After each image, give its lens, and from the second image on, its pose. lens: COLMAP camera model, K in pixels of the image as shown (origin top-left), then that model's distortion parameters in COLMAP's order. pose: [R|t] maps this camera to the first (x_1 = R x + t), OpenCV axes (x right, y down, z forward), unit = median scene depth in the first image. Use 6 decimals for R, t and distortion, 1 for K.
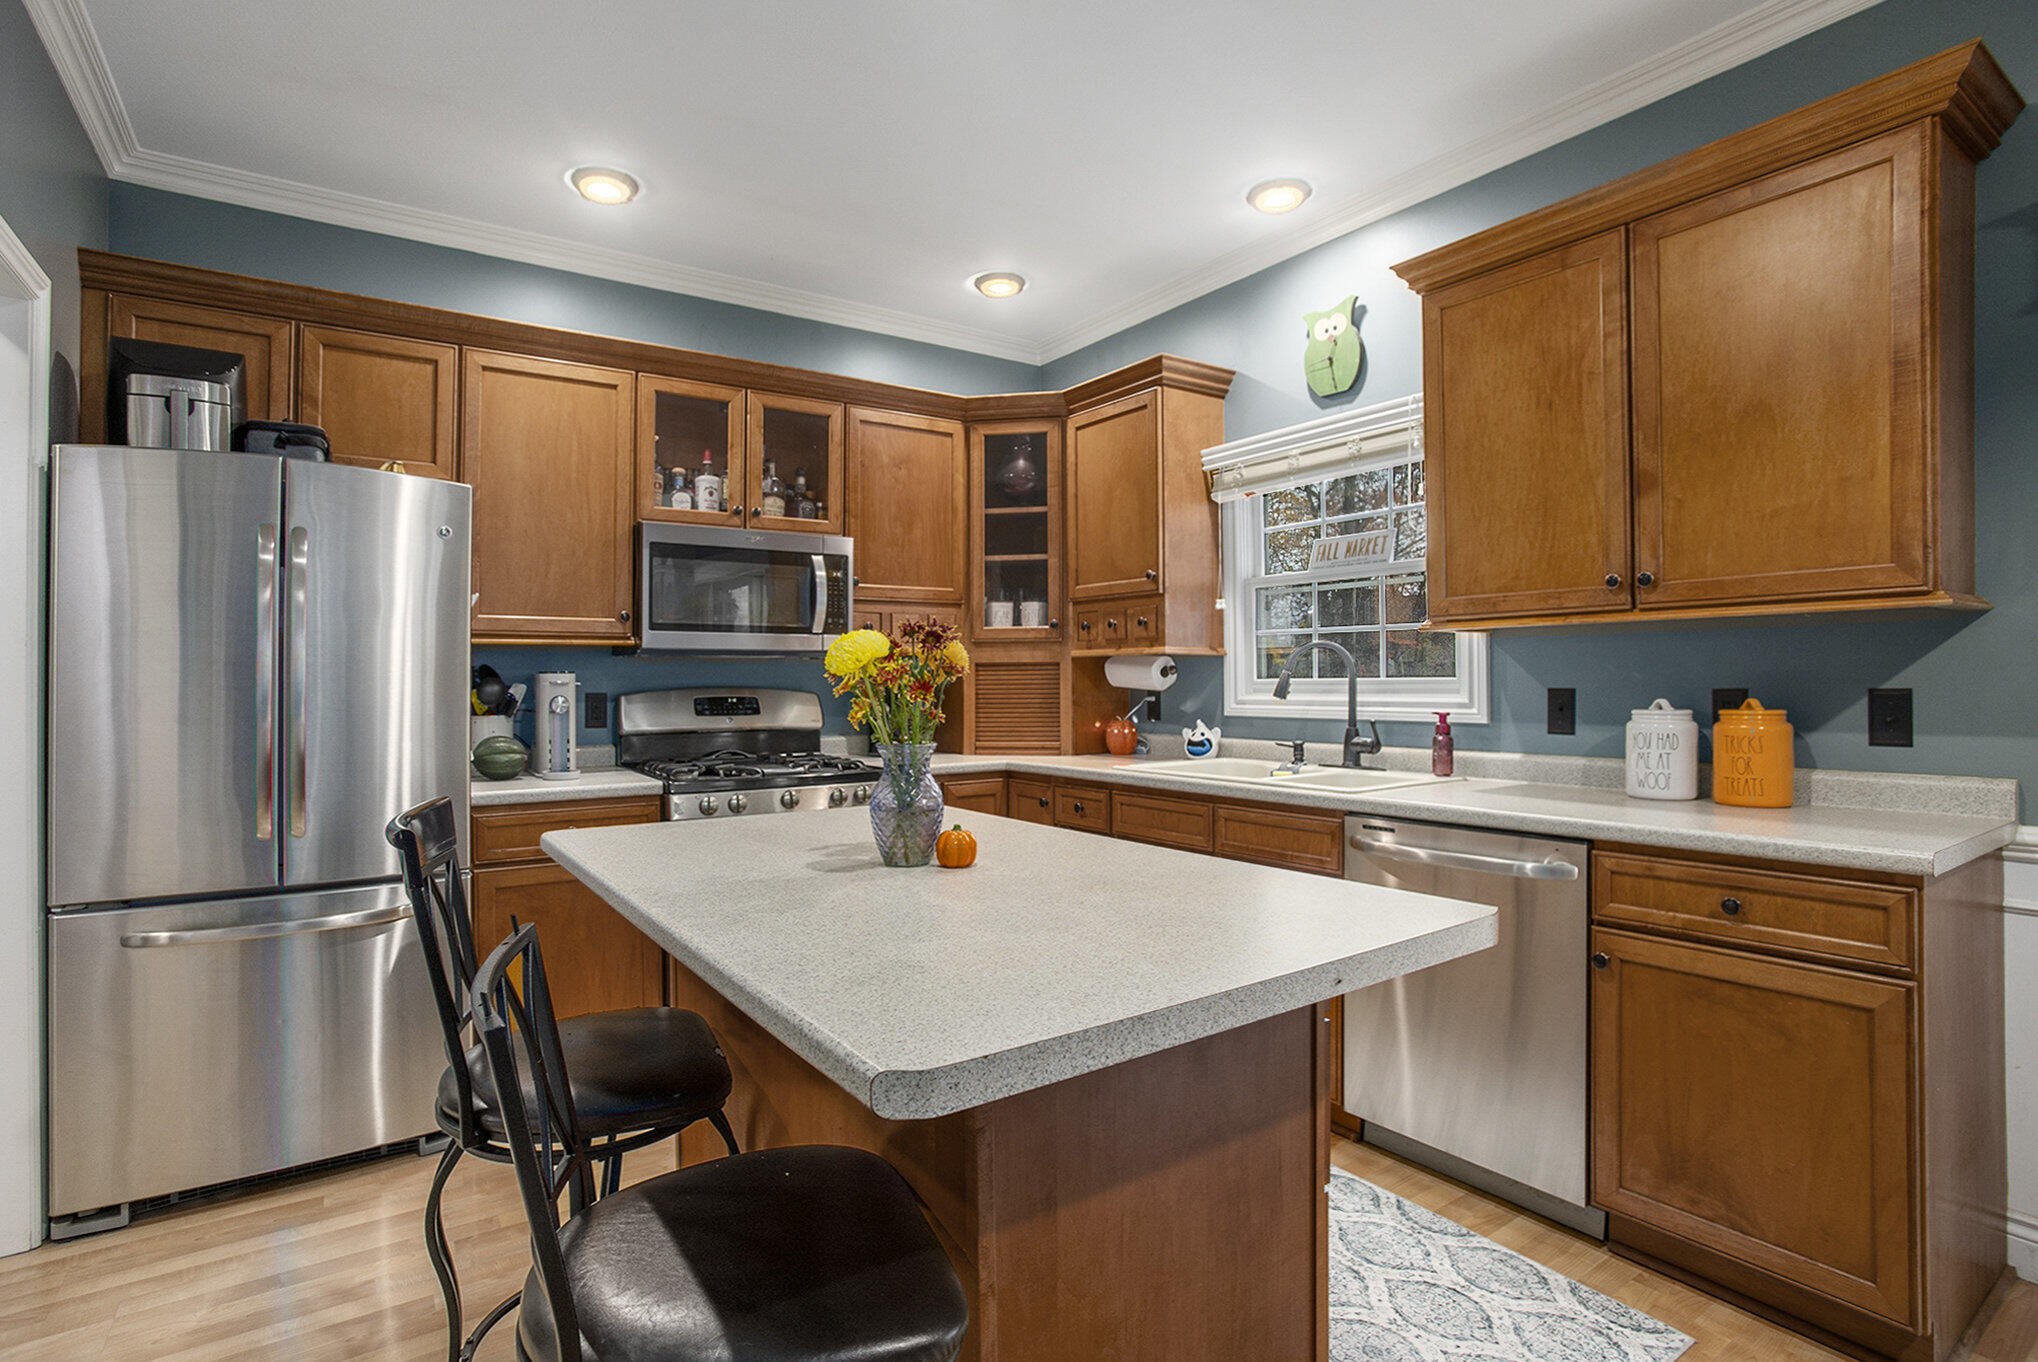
lens RADIAL K [[1009.1, 0, 1021.0], [0, 1009.1, 678.0], [0, 0, 1]] dist [-0.012433, 0.004419]
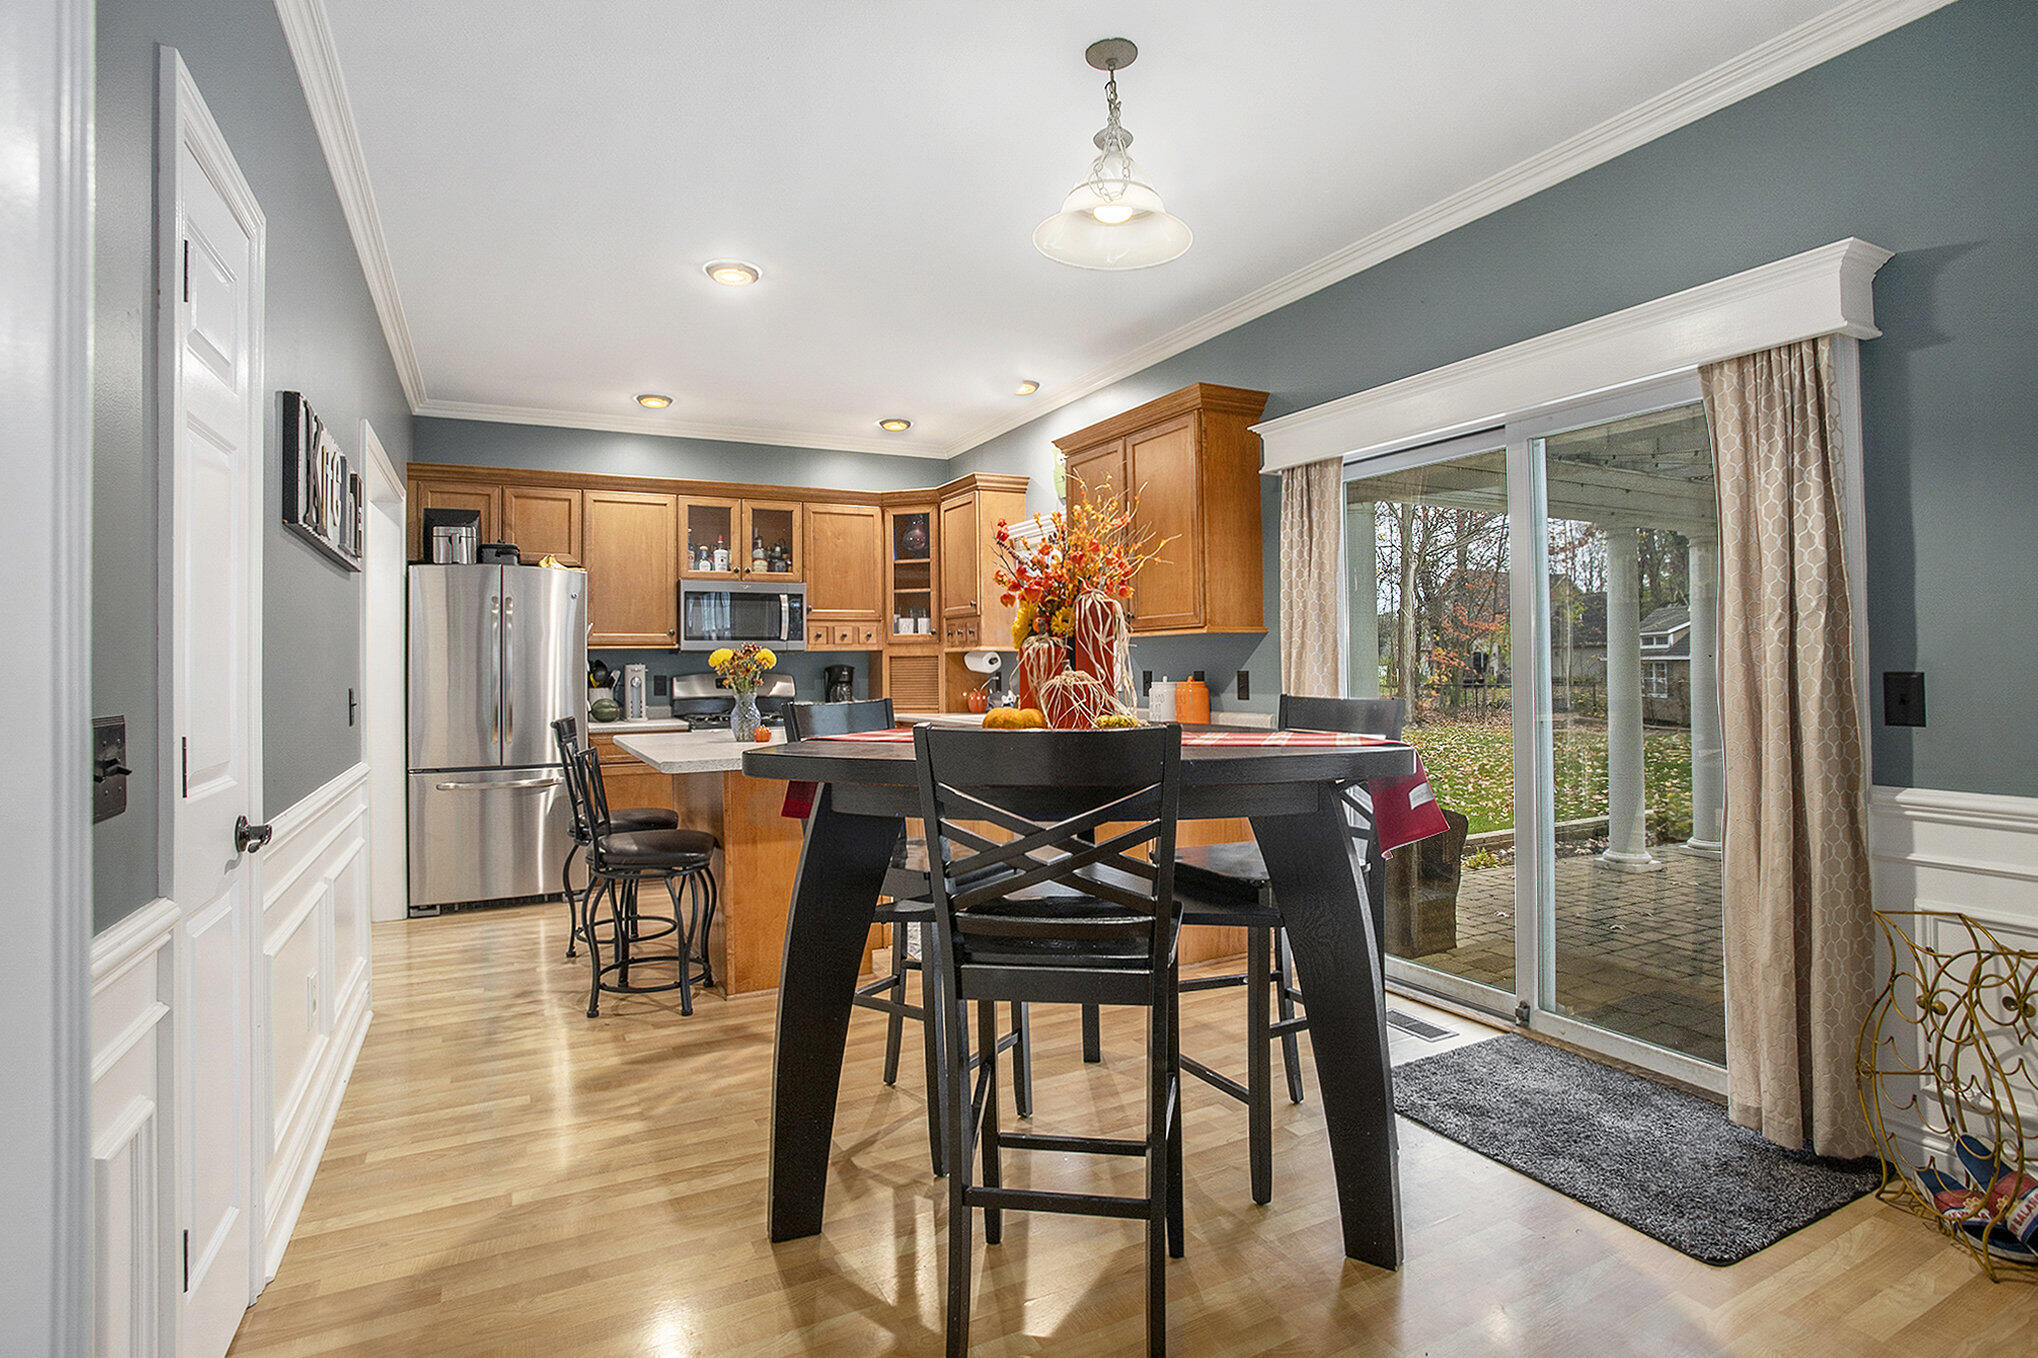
lens RADIAL K [[1009.1, 0, 1022.4], [0, 1009.1, 670.8], [0, 0, 1]] dist [-0.012433, 0.004419]
pose [[0.990315, -0.003688, -0.138787, 0.453406], [0.005050, 0.999942, 0.009464, -0.007060], [0.138744, -0.010073, 0.990277, -0.661151]]
